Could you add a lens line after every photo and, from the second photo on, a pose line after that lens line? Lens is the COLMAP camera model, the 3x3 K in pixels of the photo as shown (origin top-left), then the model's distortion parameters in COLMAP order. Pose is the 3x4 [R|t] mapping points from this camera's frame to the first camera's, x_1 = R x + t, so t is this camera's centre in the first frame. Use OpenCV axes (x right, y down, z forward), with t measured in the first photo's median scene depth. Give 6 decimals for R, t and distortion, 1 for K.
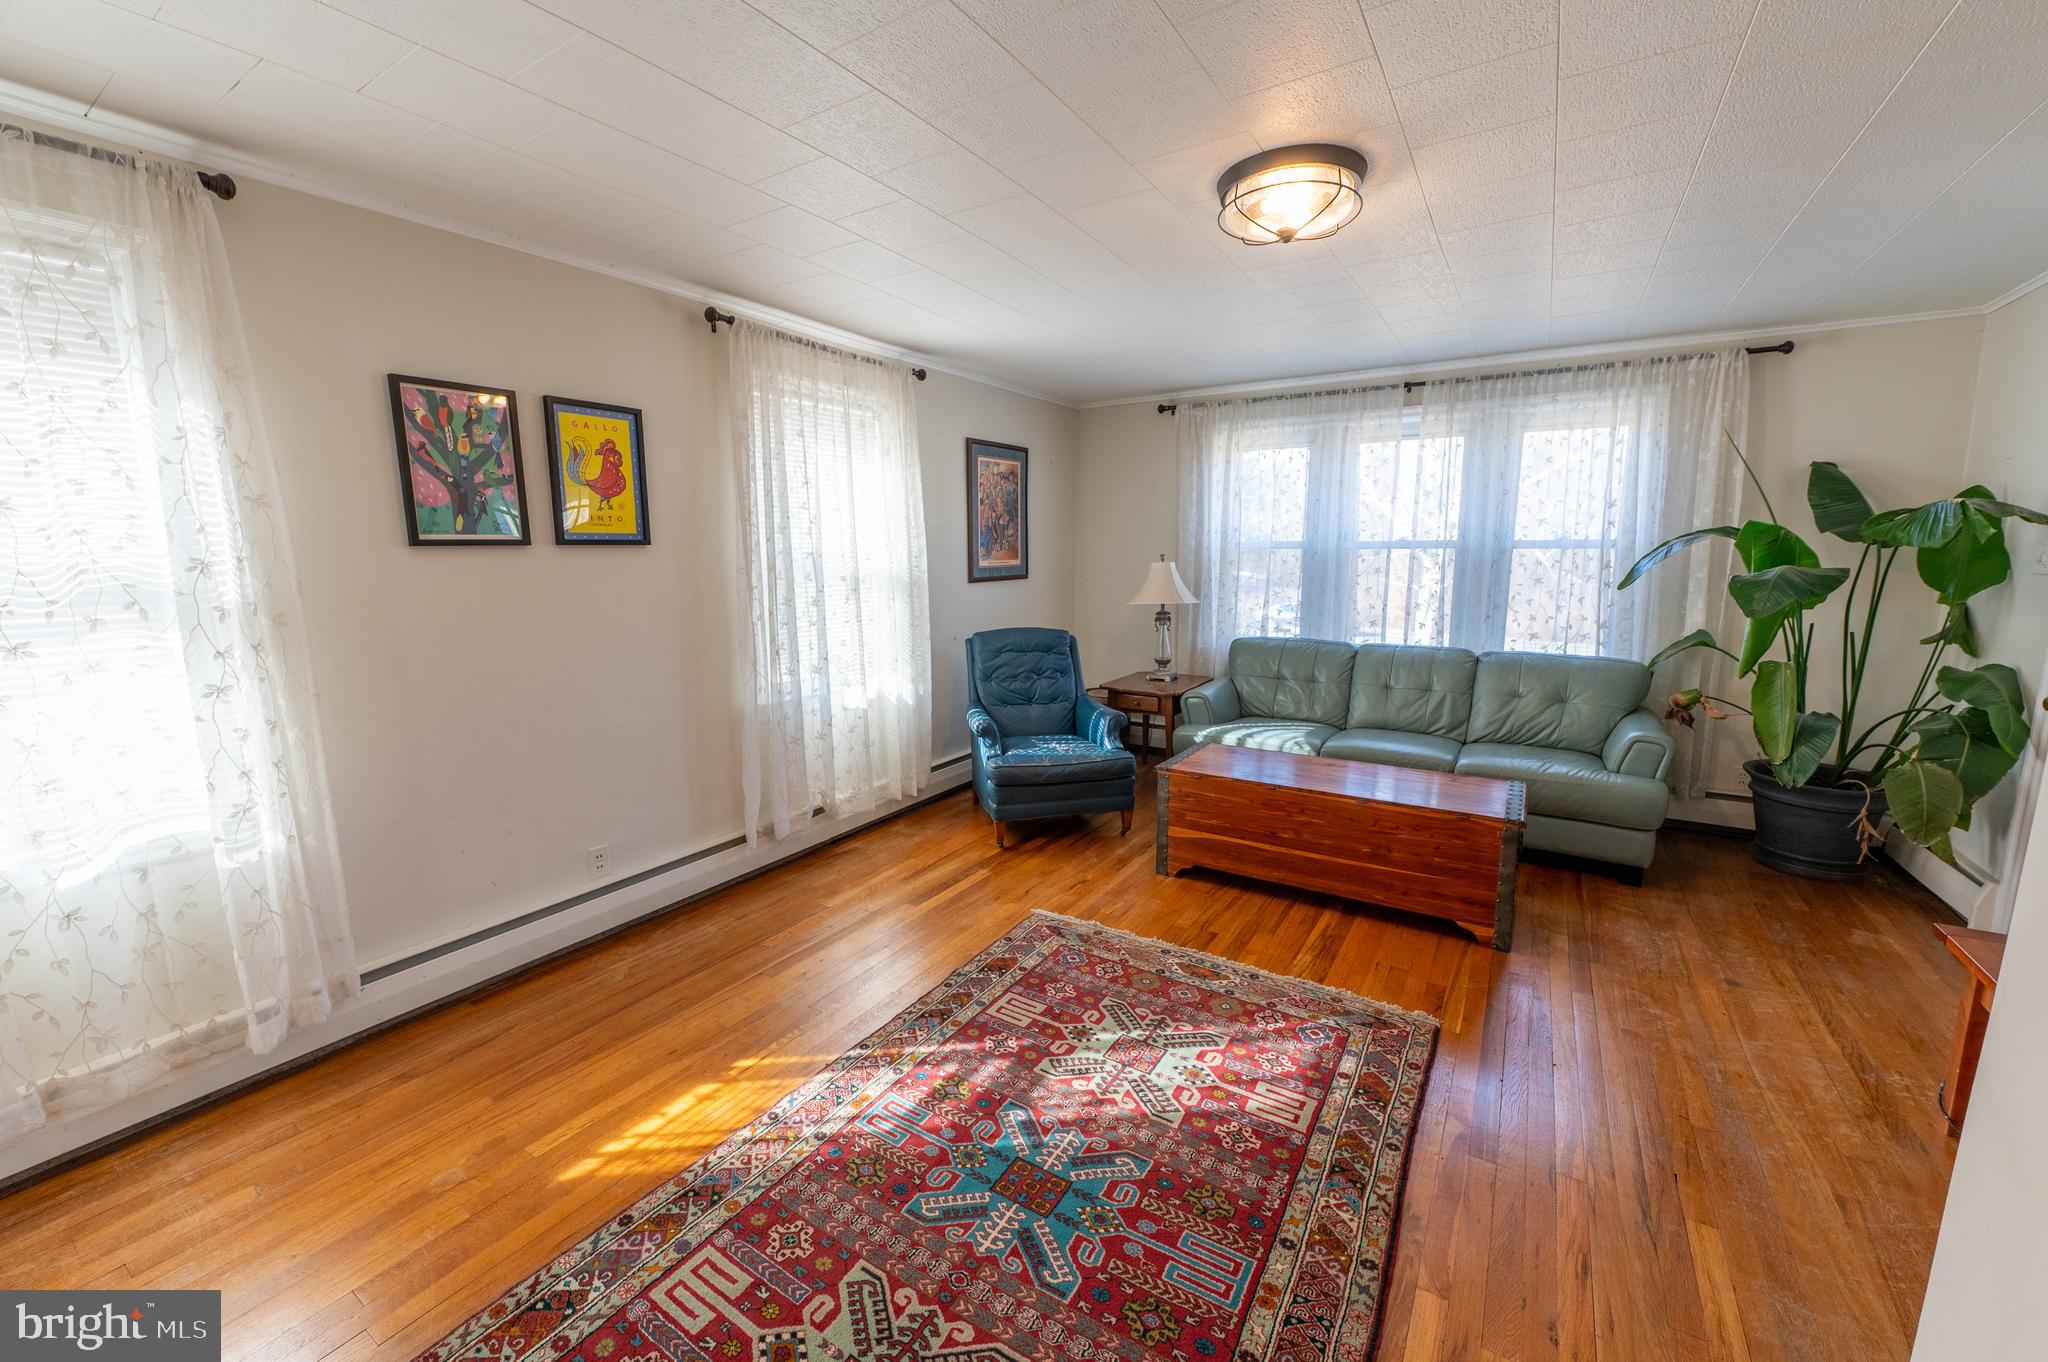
lens RADIAL K [[812.6, 0, 1024.8], [0, 812.6, 670.9], [0, 0, 1]] dist [-0.003631, -0.001804]
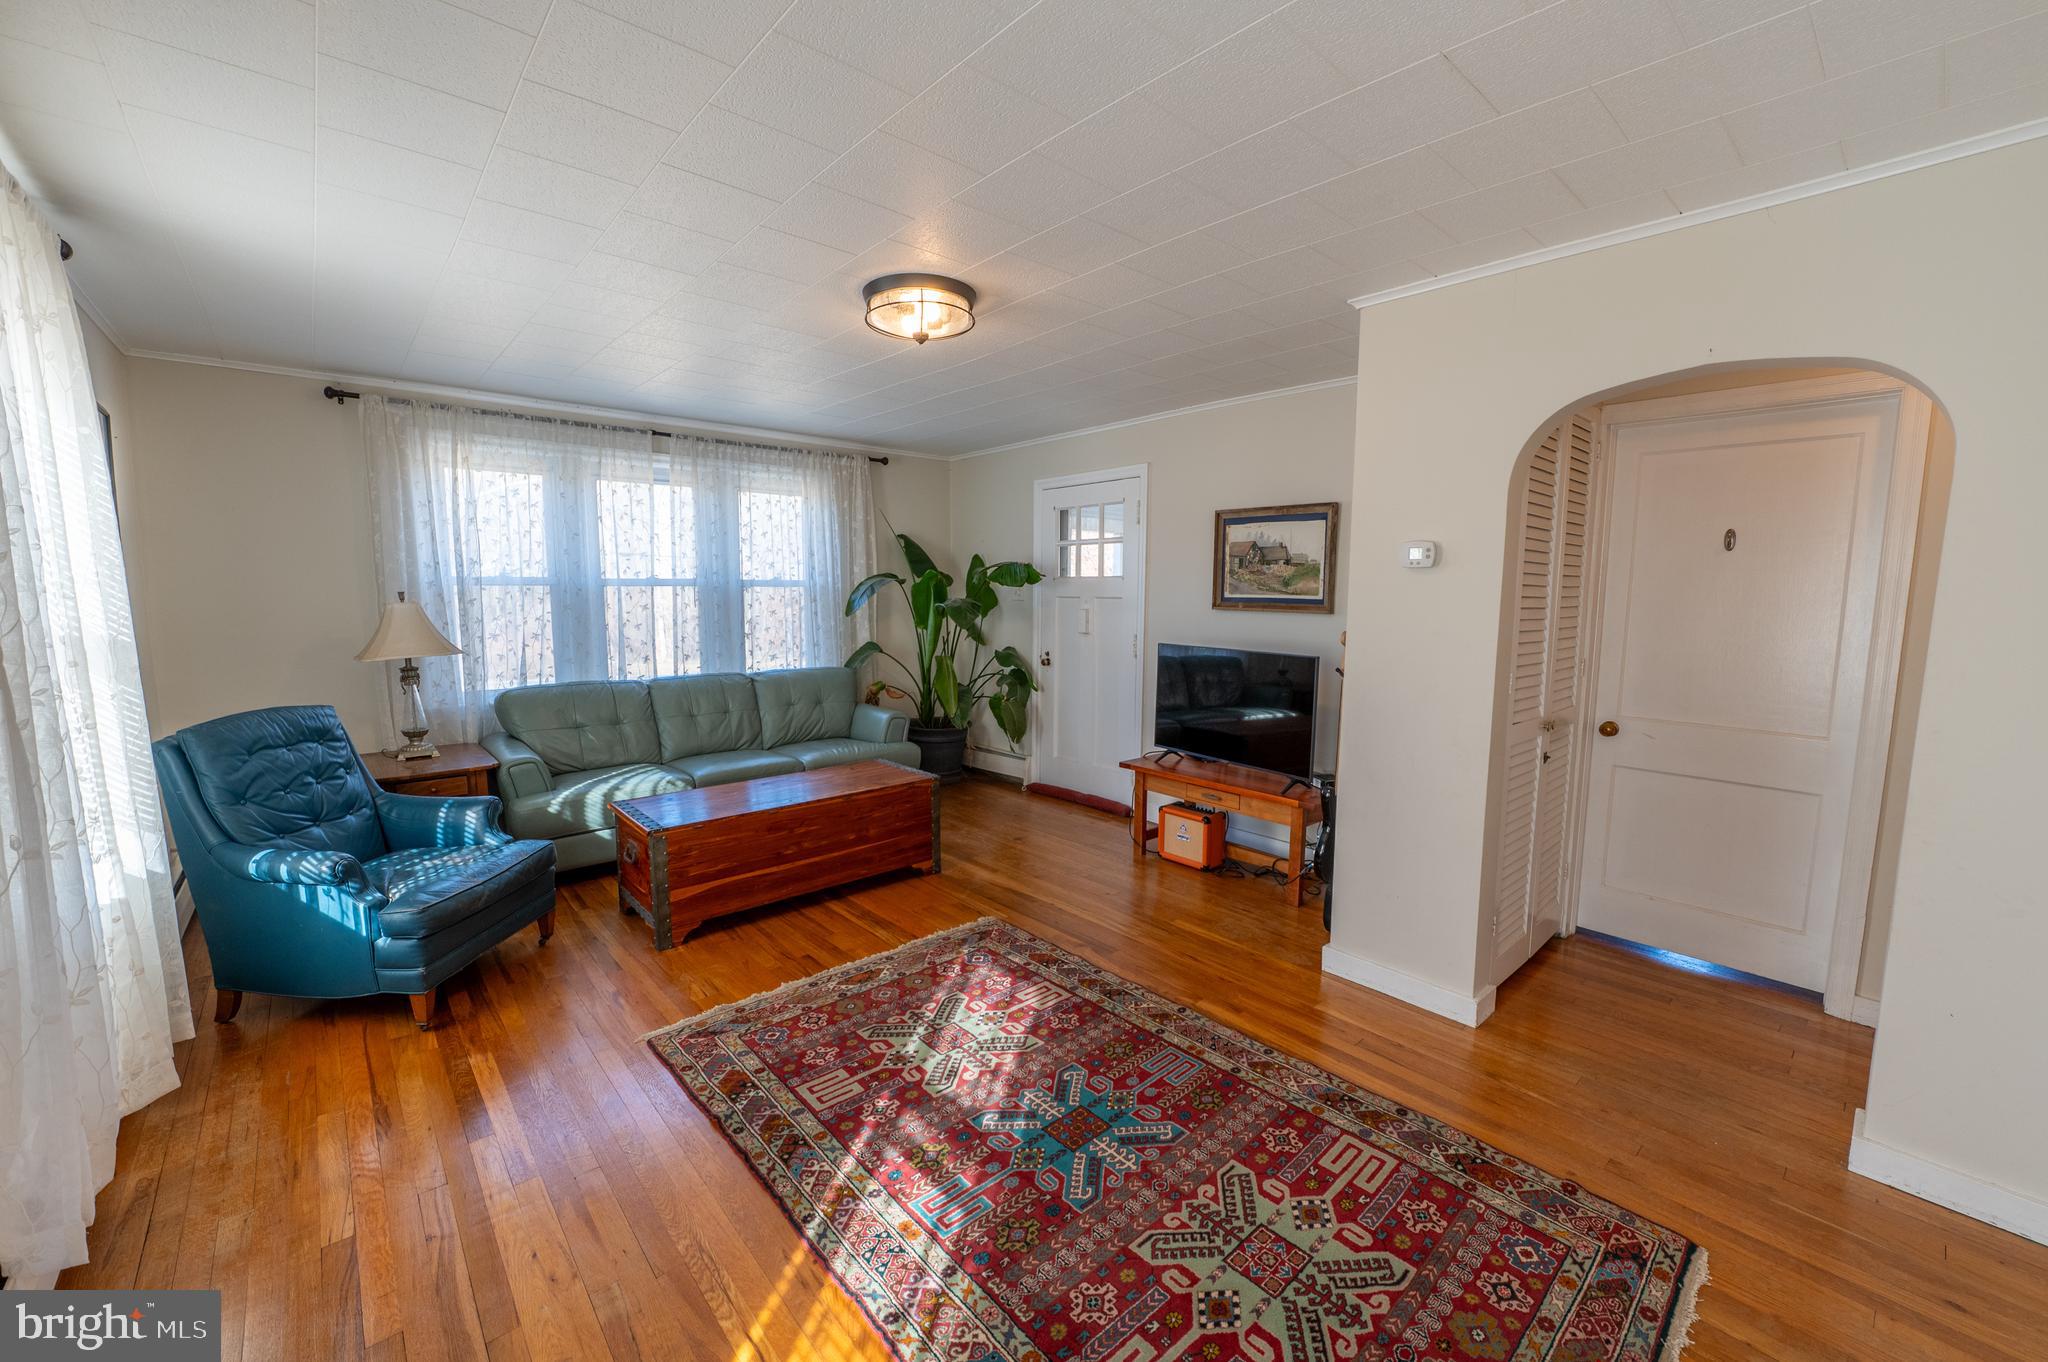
lens RADIAL K [[812.6, 0, 1027.1], [0, 812.6, 666.3], [0, 0, 1]] dist [-0.003631, -0.001804]
pose [[0.269638, -0.088710, 0.958867, -0.832557], [0.139847, 0.988799, 0.052154, -0.069955], [-0.952753, 0.120033, 0.279024, 0.517336]]
